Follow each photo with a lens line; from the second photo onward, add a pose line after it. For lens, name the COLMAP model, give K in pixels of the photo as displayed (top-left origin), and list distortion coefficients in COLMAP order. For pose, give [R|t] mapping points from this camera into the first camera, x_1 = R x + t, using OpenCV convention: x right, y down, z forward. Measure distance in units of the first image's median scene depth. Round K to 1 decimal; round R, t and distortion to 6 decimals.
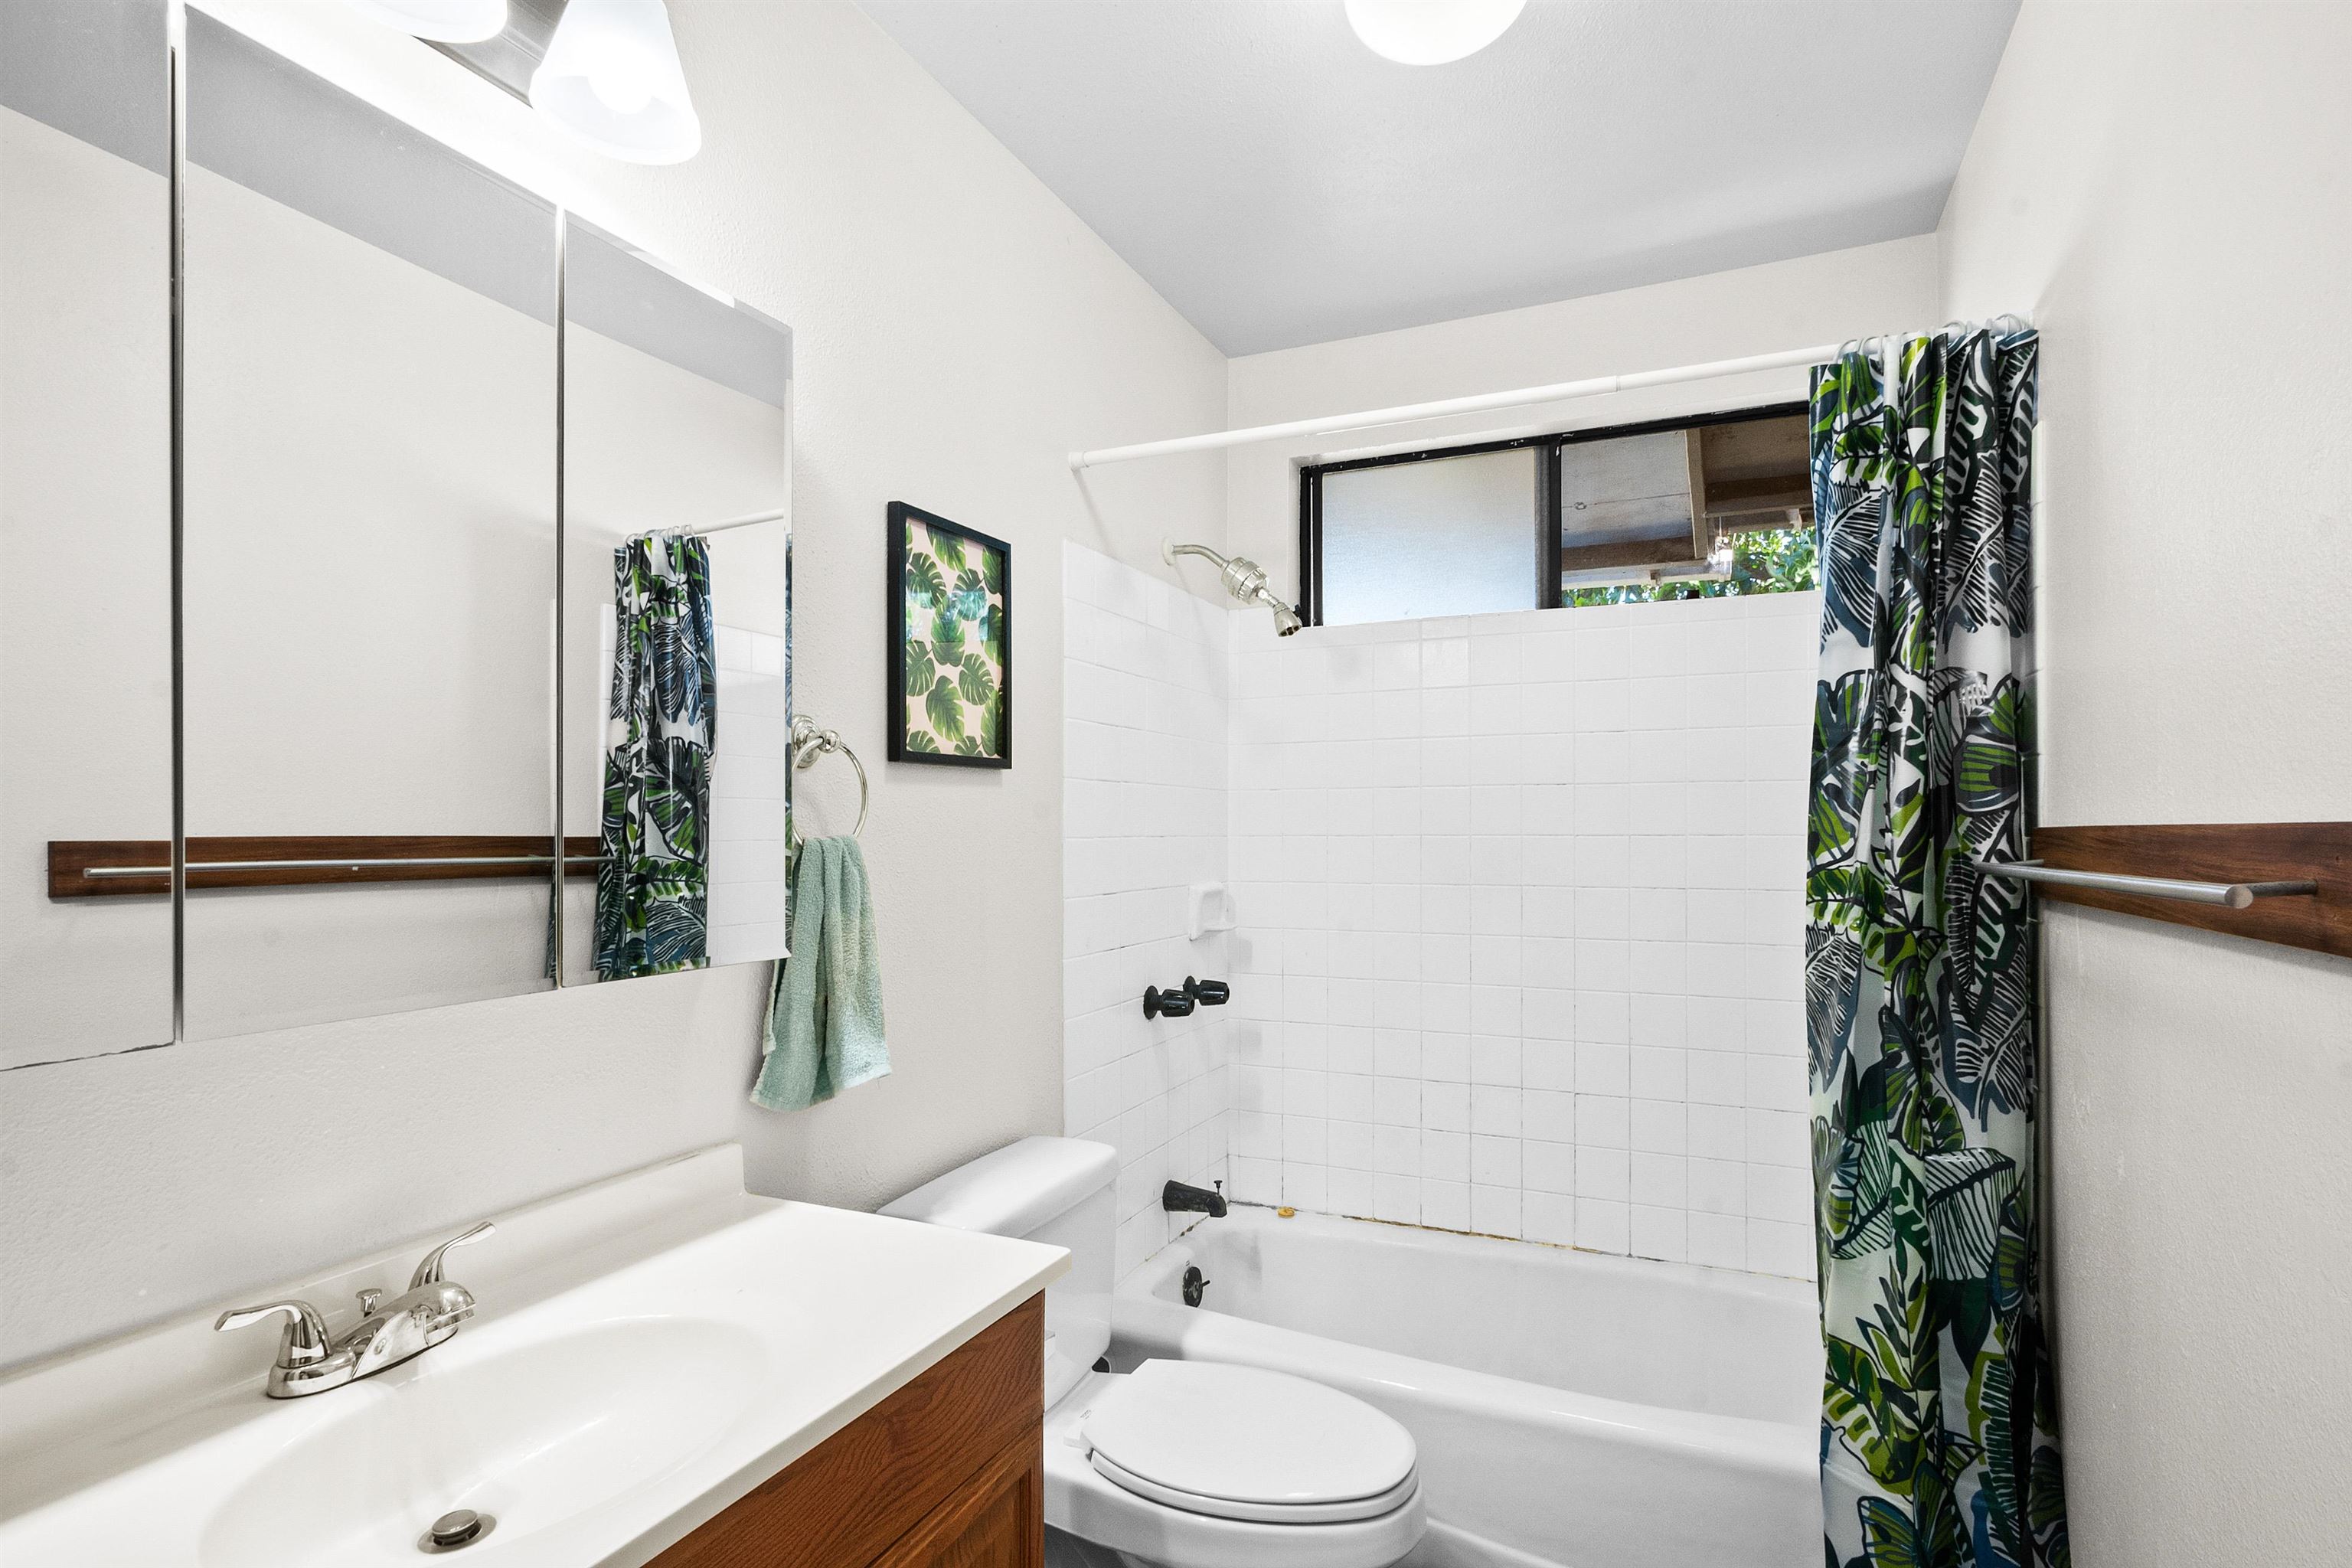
lens RADIAL K [[1176.1, 0, 1188.7], [0, 1176.1, 805.5], [0, 0, 1]] dist [-0.005619, 0.002698]
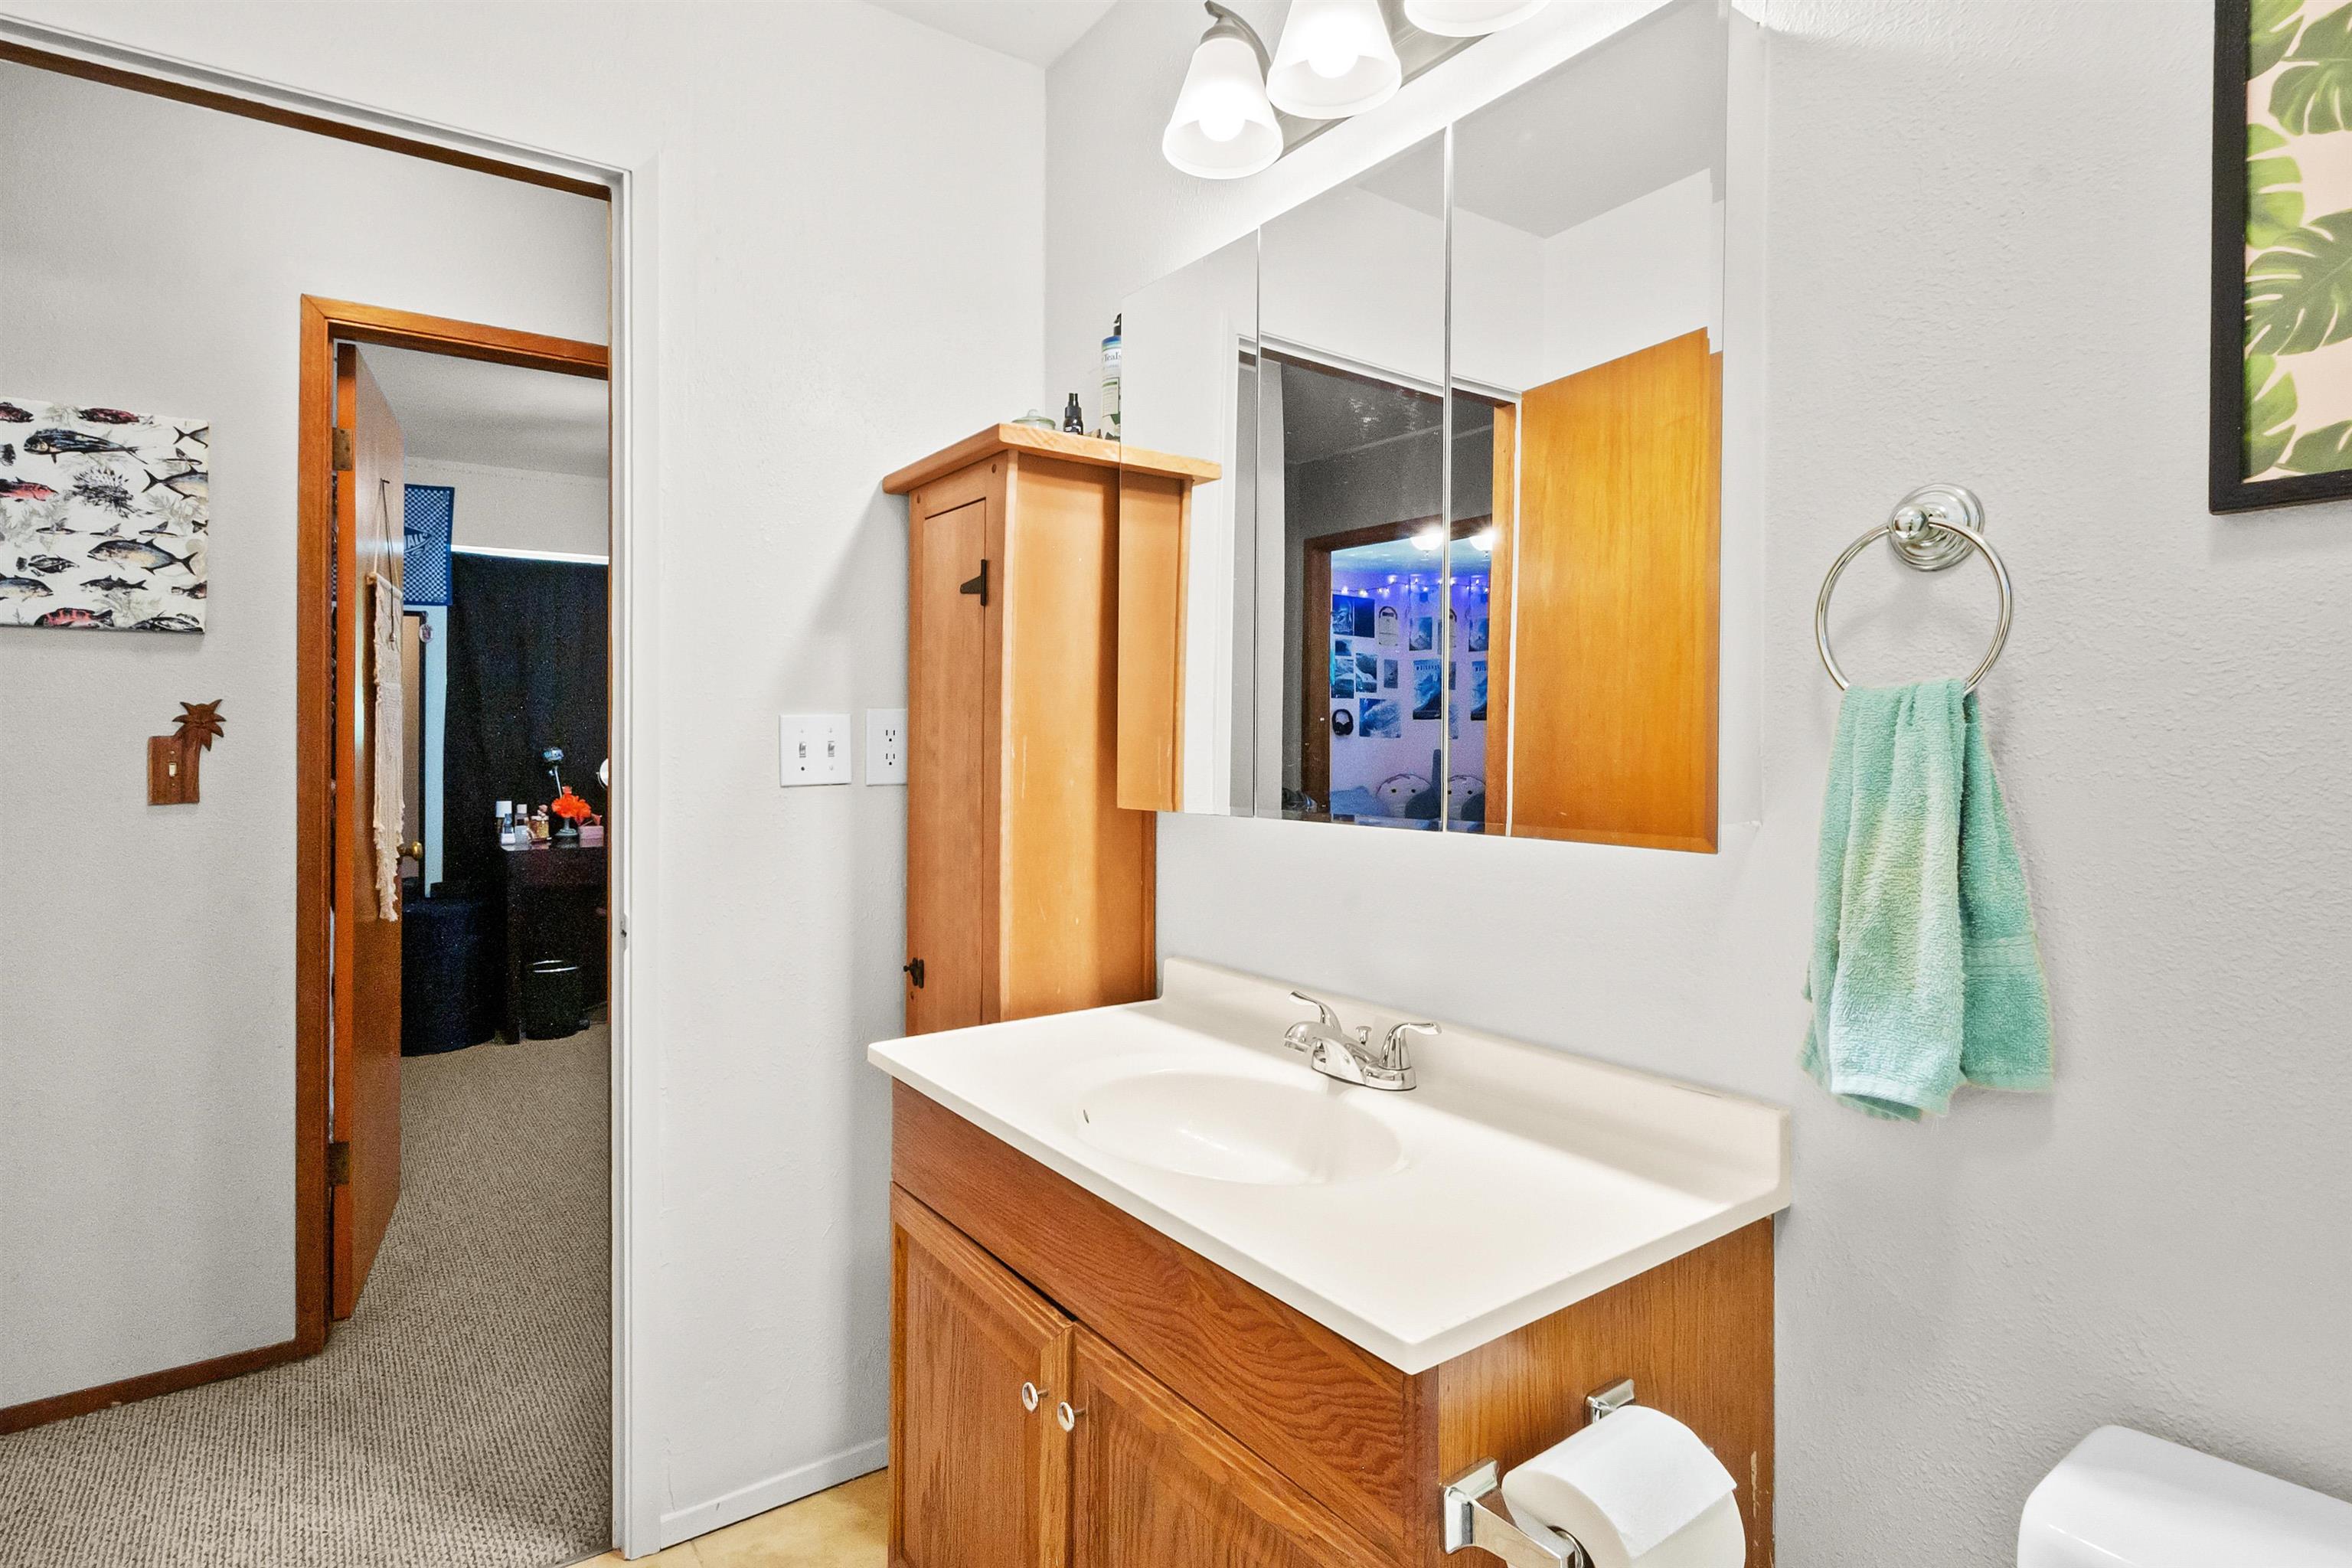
lens RADIAL K [[1176.1, 0, 1177.2], [0, 1176.1, 770.0], [0, 0, 1]] dist [-0.005619, 0.002698]
pose [[-0.502873, 0.016610, -0.864201, 0.267903], [0.014390, 0.999838, 0.010844, 0.040844], [0.864241, -0.006983, -0.503030, 0.672512]]
